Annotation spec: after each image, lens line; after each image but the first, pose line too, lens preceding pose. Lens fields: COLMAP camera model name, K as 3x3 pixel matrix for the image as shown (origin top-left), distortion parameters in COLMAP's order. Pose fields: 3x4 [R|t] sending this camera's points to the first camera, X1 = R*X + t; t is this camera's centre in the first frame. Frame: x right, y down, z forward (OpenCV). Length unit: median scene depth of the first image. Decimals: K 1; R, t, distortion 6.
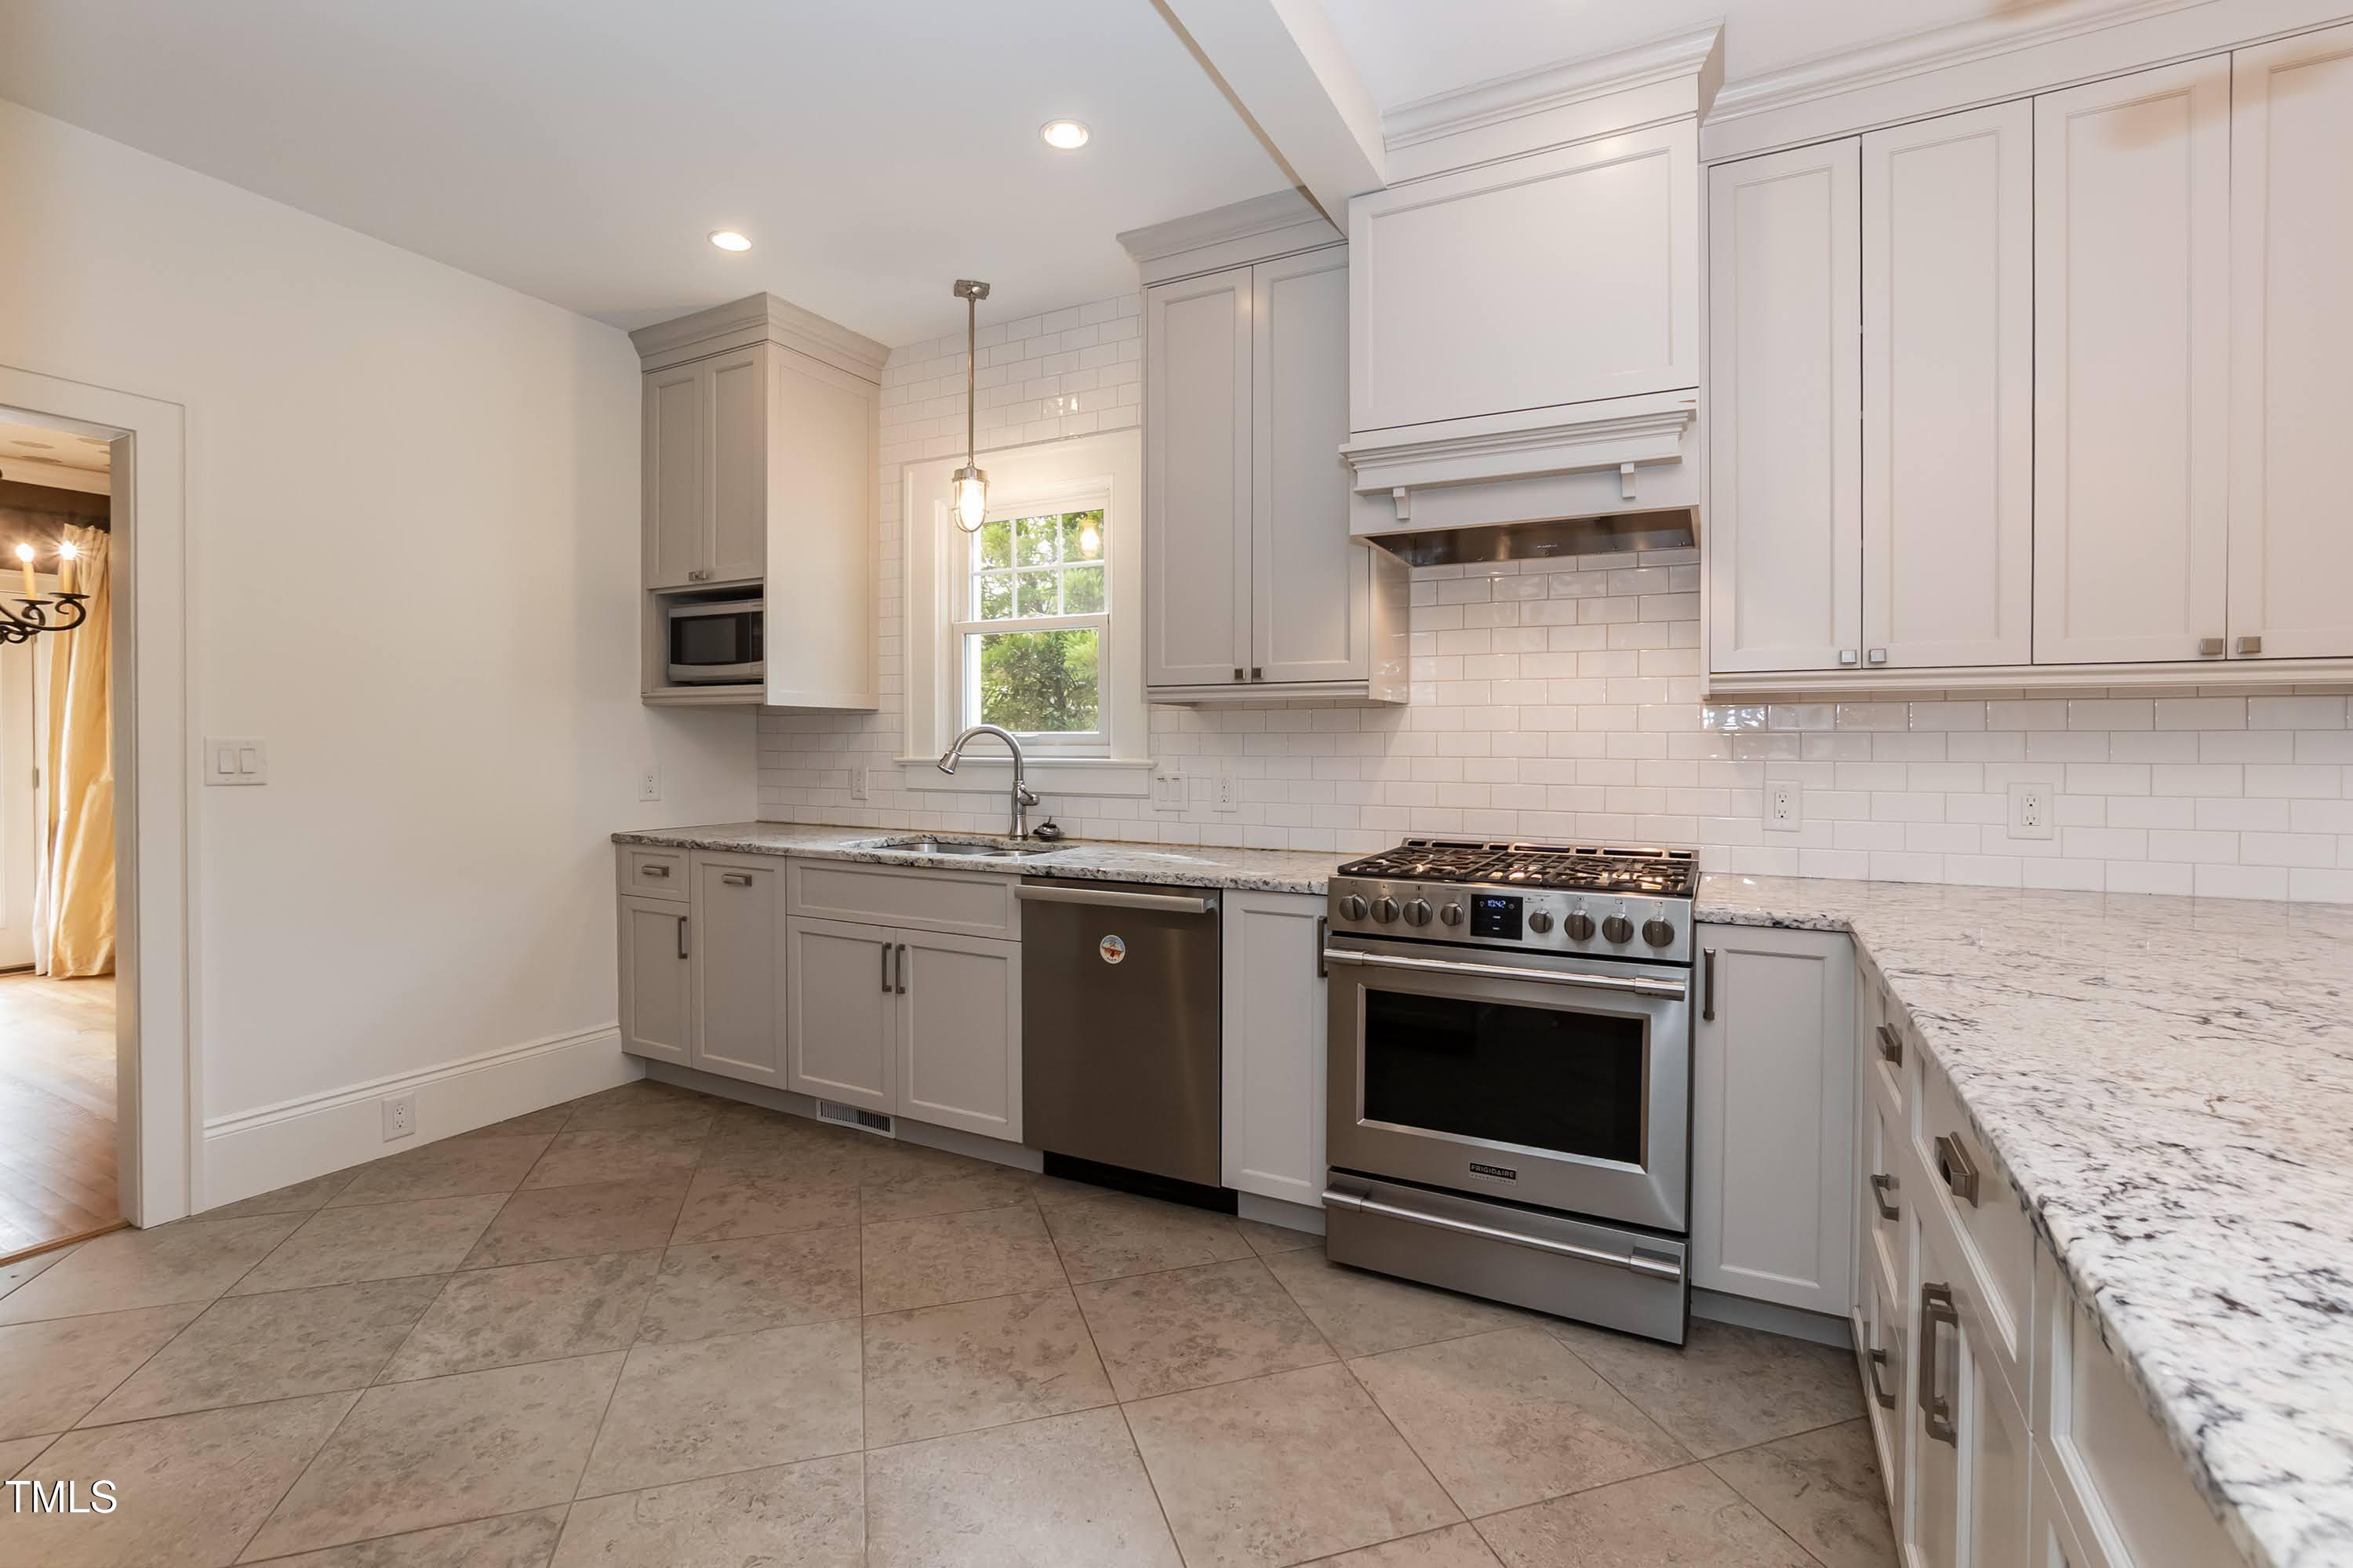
lens RADIAL K [[1010.2, 0, 1176.0], [0, 1010.2, 750.4], [0, 0, 1]] dist [-0.027078, 0.000356]
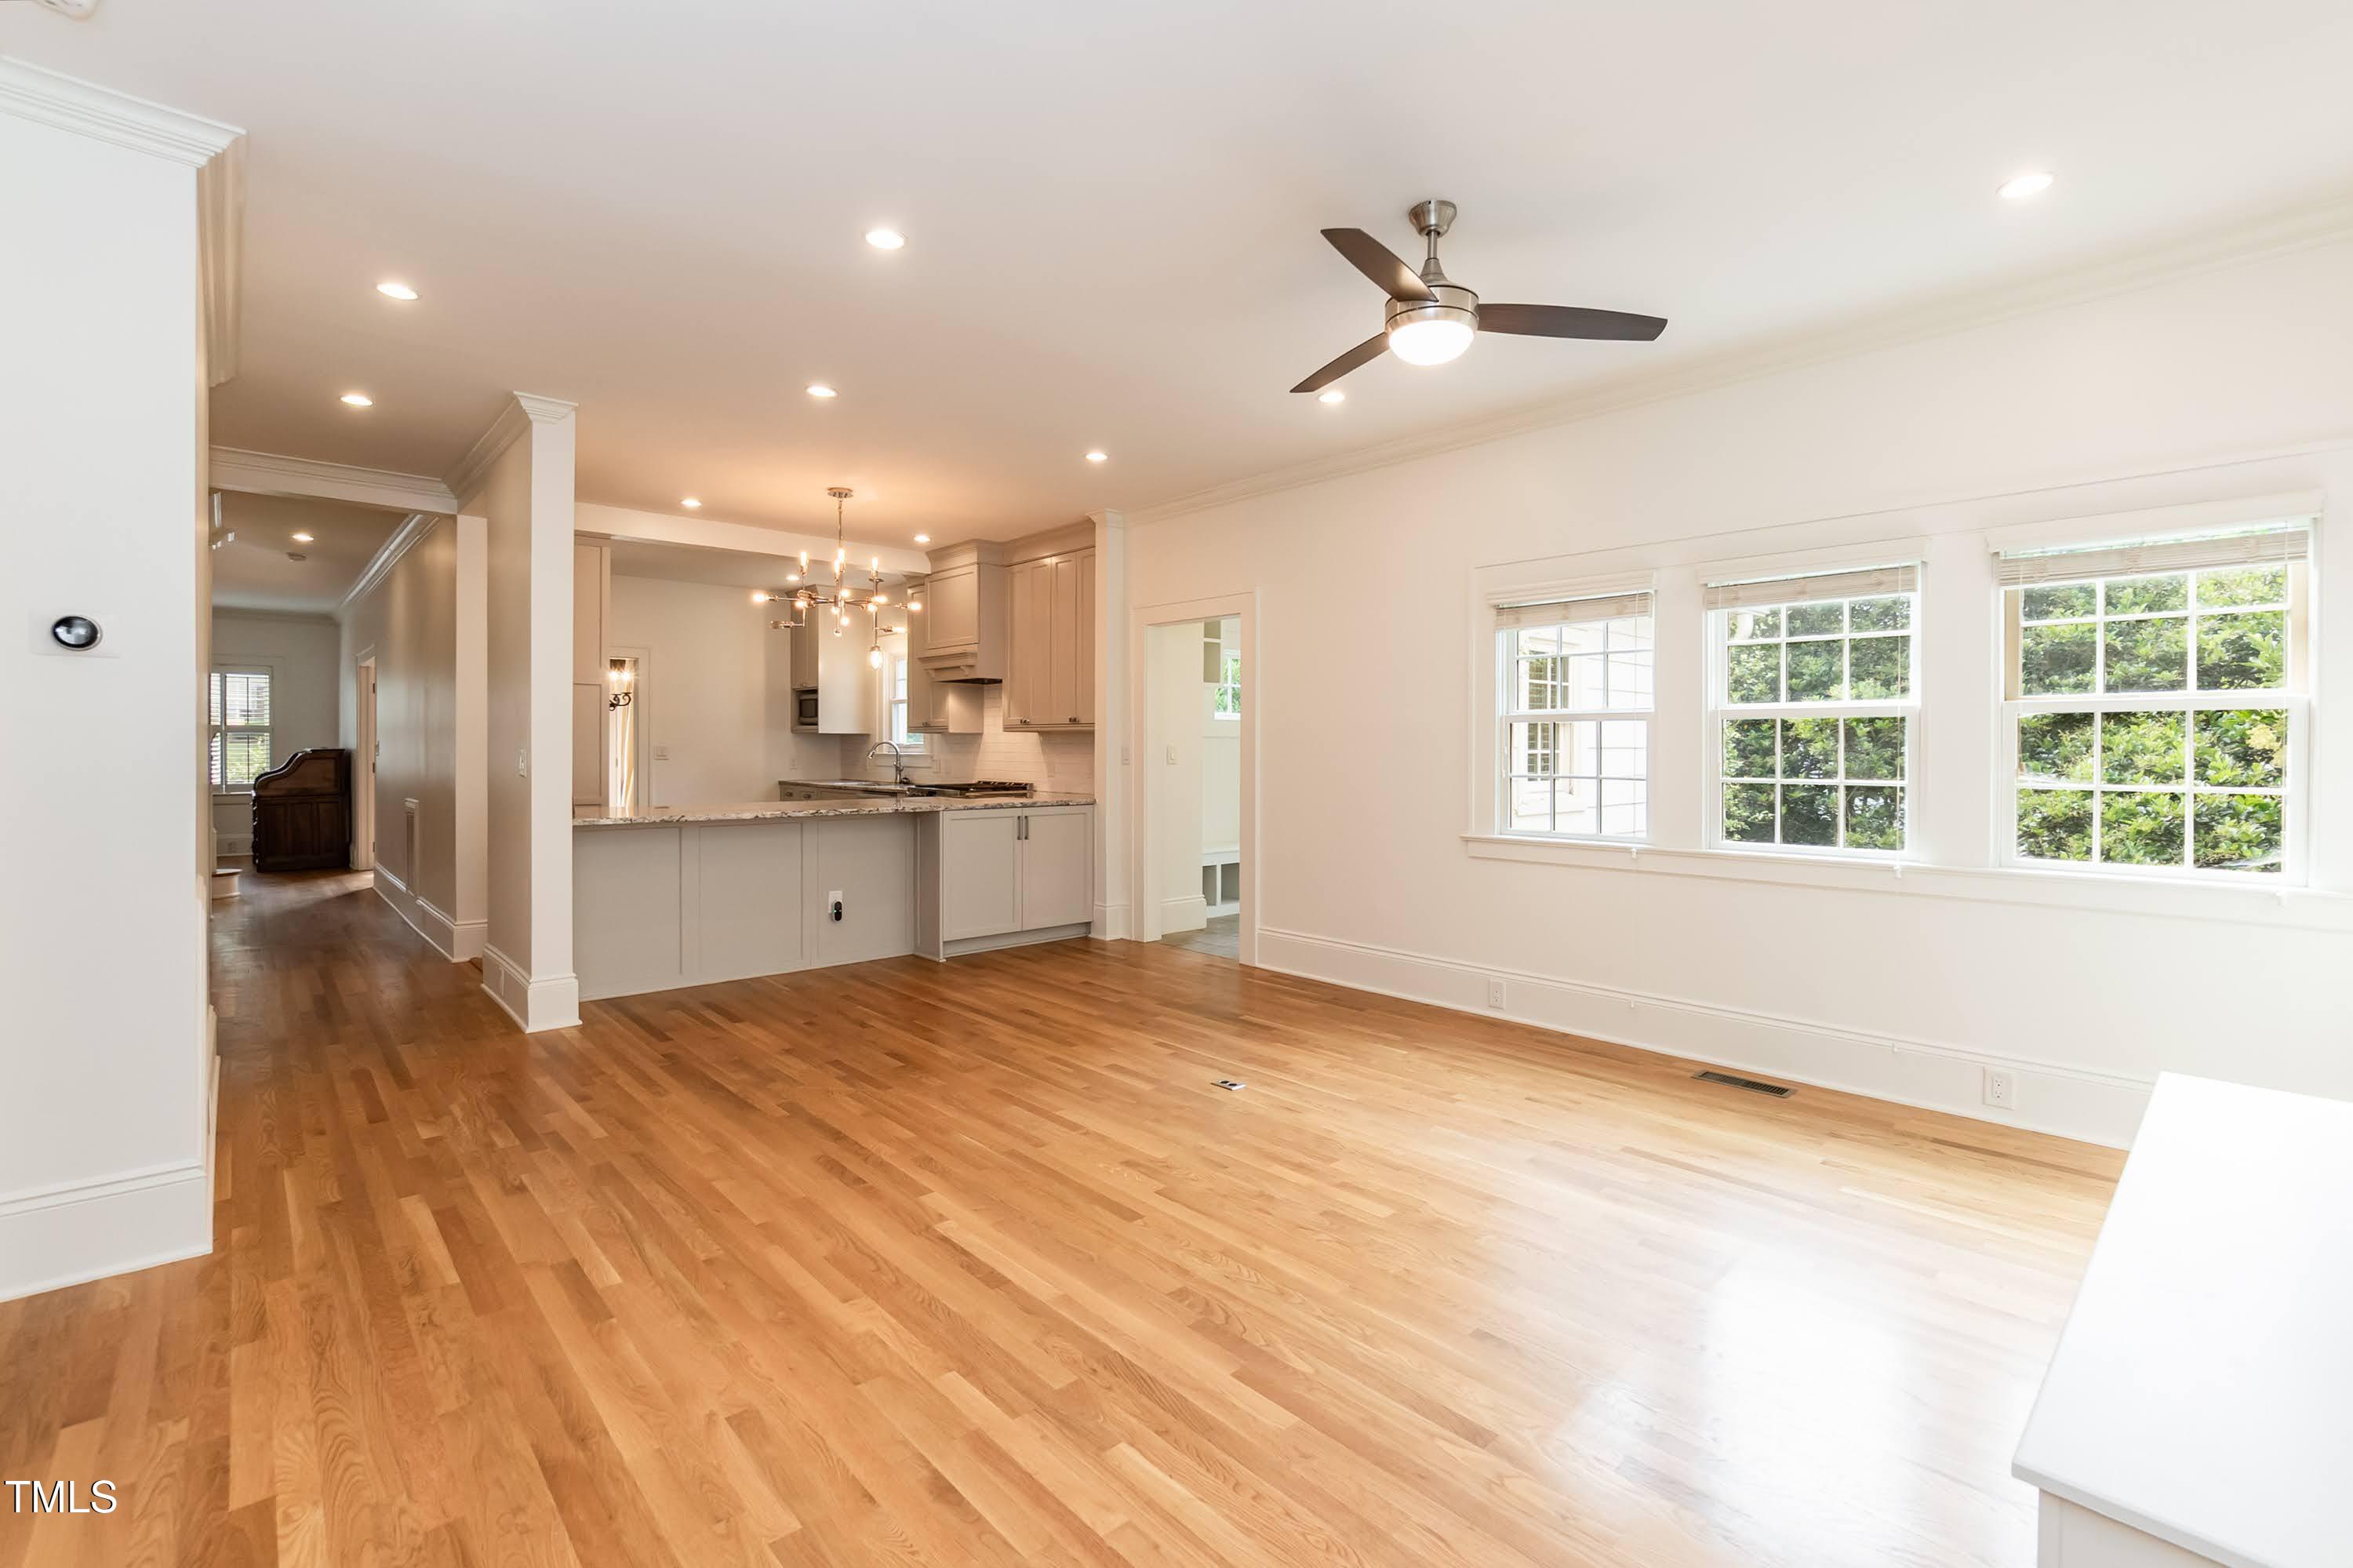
lens RADIAL K [[1031.4, 0, 1176.5], [0, 1031.4, 784.0], [0, 0, 1]] dist [-0.027588, 0.000108]
pose [[0.933702, 0.020429, -0.357467, 1.840286], [-0.014696, 0.999716, 0.018745, 0.034751], [0.357749, -0.012249, 0.933738, -1.556411]]
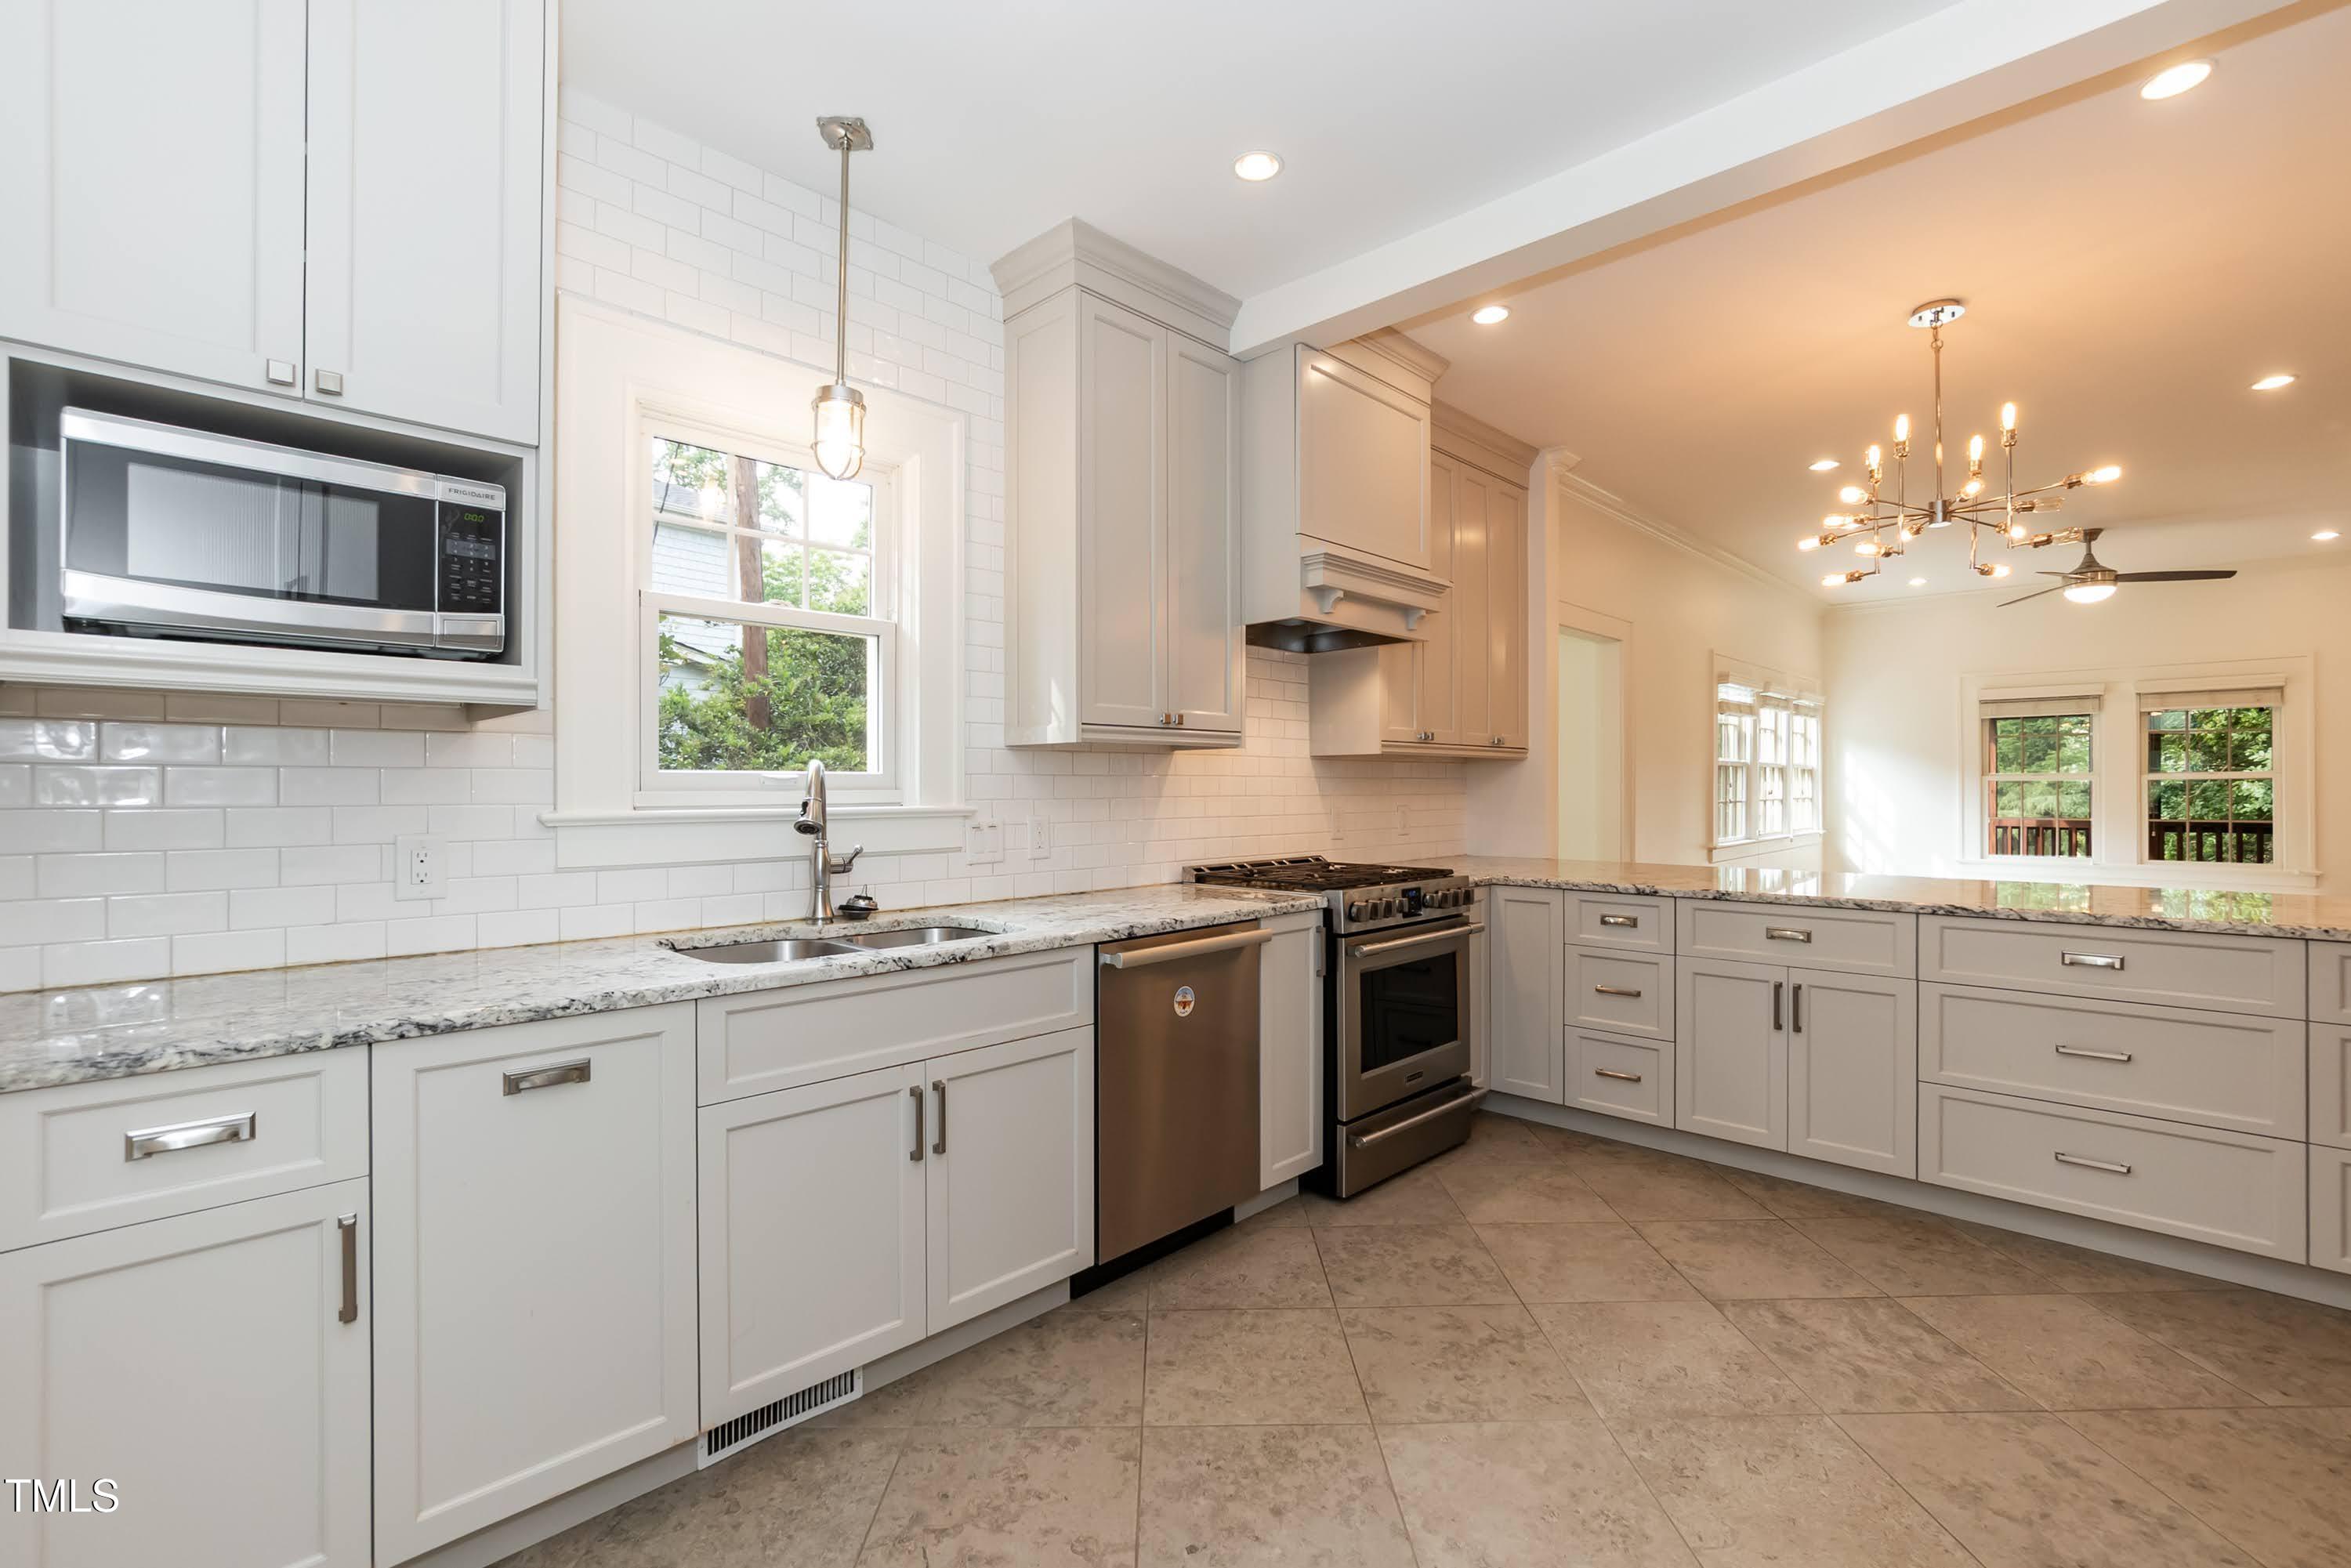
lens RADIAL K [[1030.5, 0, 1175.5], [0, 1030.5, 784.0], [0, 0, 1]] dist [-0.027588, 0.000108]
pose [[0.306068, -0.001271, 0.952009, -0.939616], [0.009751, 0.999951, -0.001800, -0.006658], [-0.951960, 0.009834, 0.306065, 0.669098]]
